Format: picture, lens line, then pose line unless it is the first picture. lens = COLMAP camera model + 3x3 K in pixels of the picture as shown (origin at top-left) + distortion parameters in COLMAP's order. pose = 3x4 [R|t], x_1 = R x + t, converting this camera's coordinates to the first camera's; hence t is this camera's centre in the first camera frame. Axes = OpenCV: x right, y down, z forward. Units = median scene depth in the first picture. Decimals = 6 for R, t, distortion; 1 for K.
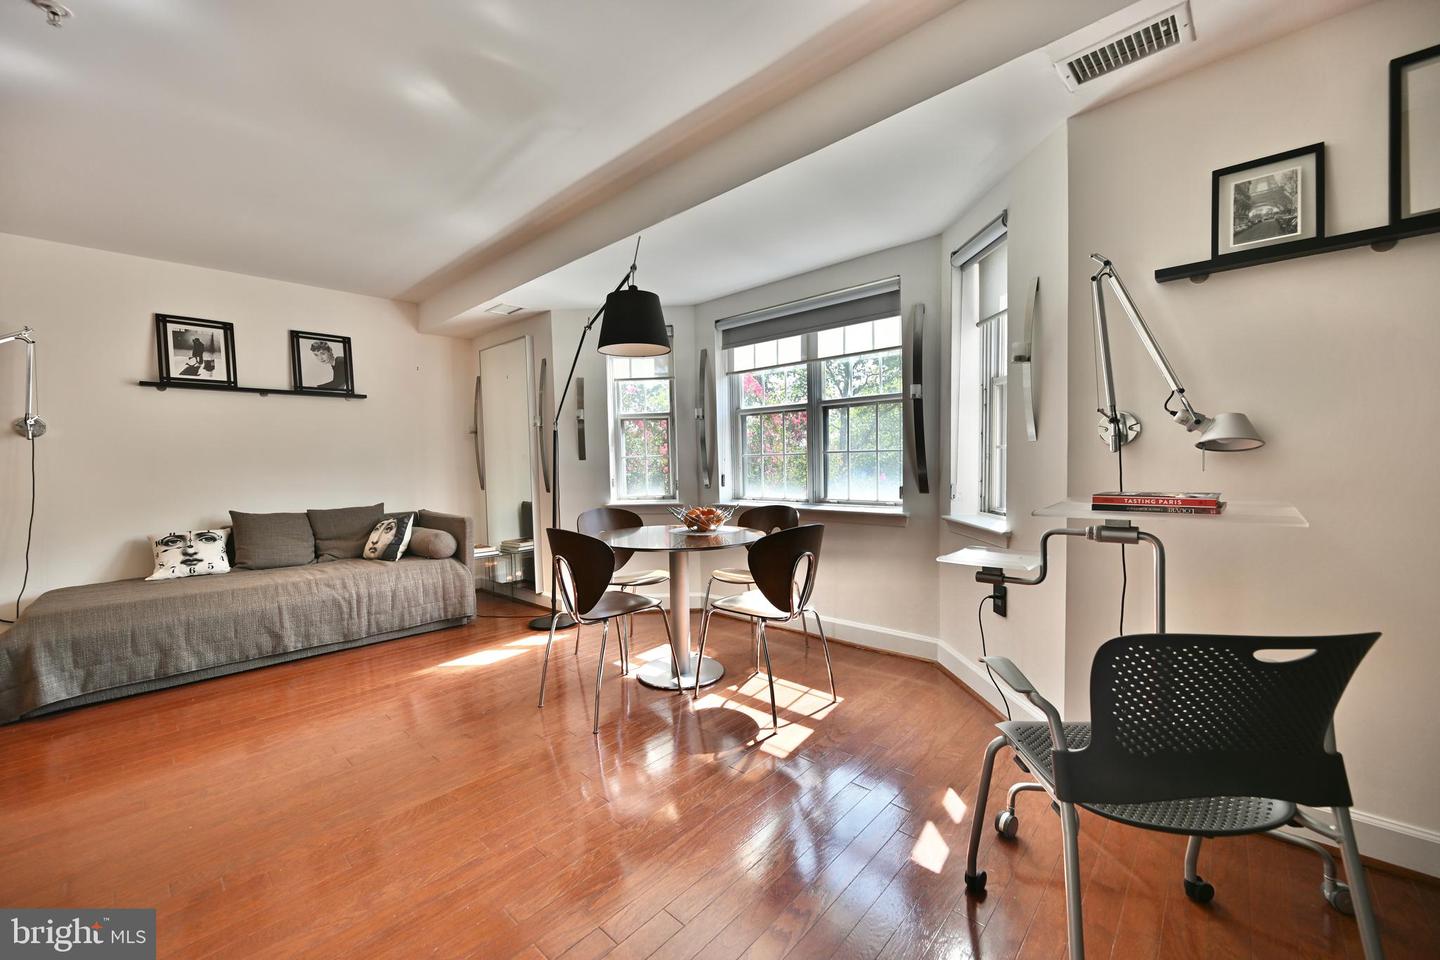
lens RADIAL K [[561.3, 0, 721.4], [0, 561.3, 481.8], [0, 0, 1]] dist [-0.002779, 0.000705]
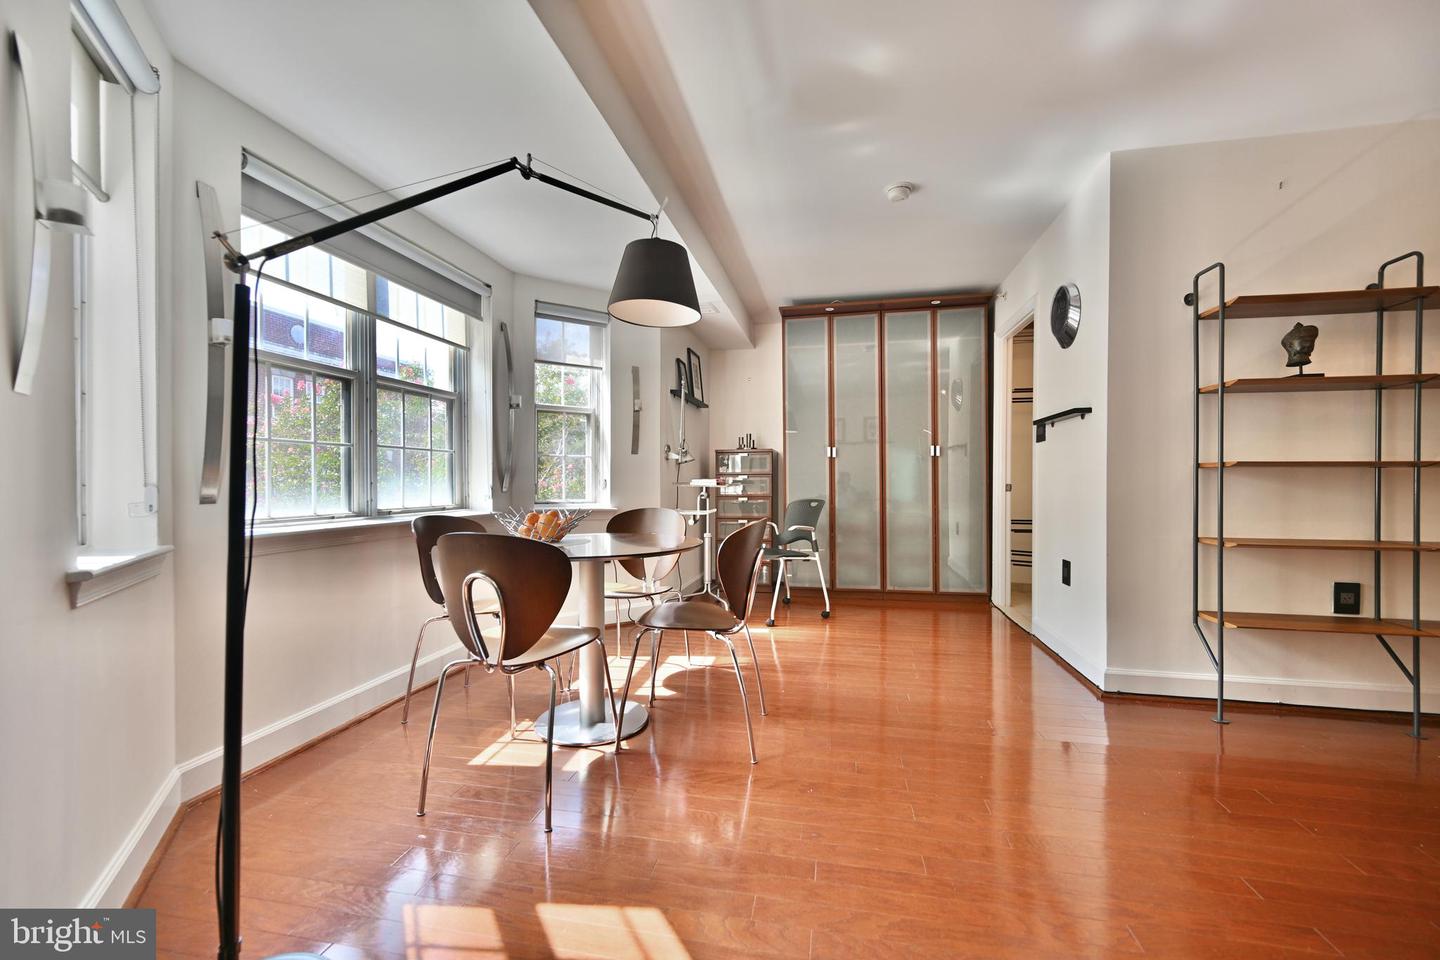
lens RADIAL K [[561.3, 0, 719.2], [0, 561.3, 481.4], [0, 0, 1]] dist [-0.002779, 0.000705]
pose [[-0.504774, 0.017765, 0.863069, -0.680266], [0.041777, 0.999119, 0.003868, 0.010637], [-0.862240, 0.038009, -0.505072, 0.994315]]
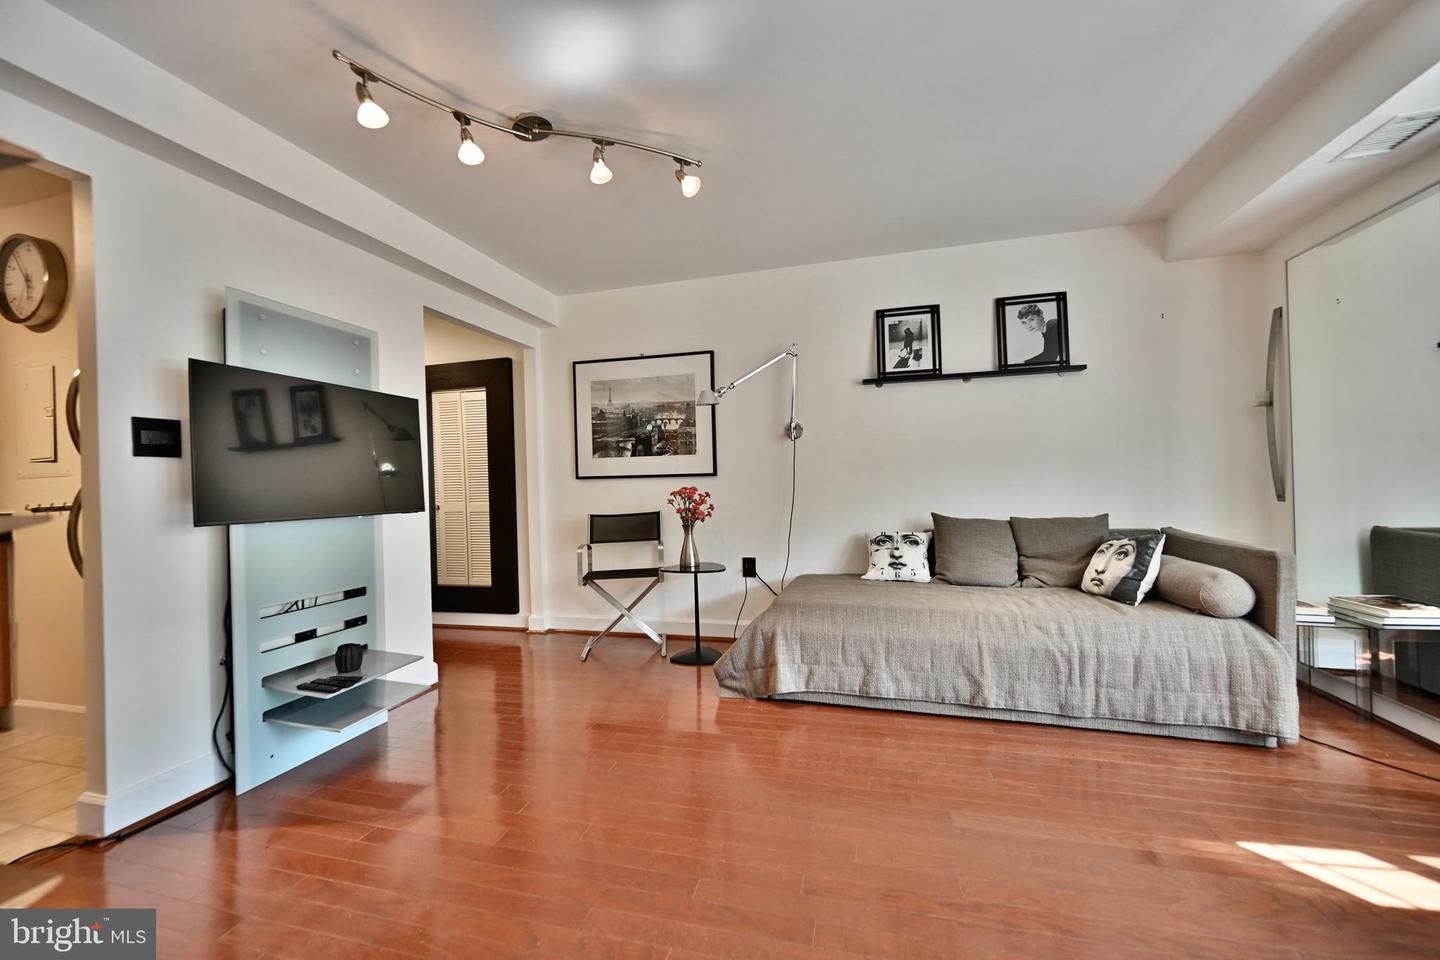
lens RADIAL K [[561.3, 0, 715.0], [0, 561.3, 481.2], [0, 0, 1]] dist [-0.002779, 0.000705]
pose [[0.454990, 0.013938, -0.890388, -0.242736], [-0.020472, 0.999777, 0.005189, 0.003926], [0.890261, 0.015867, 0.455174, 0.288954]]
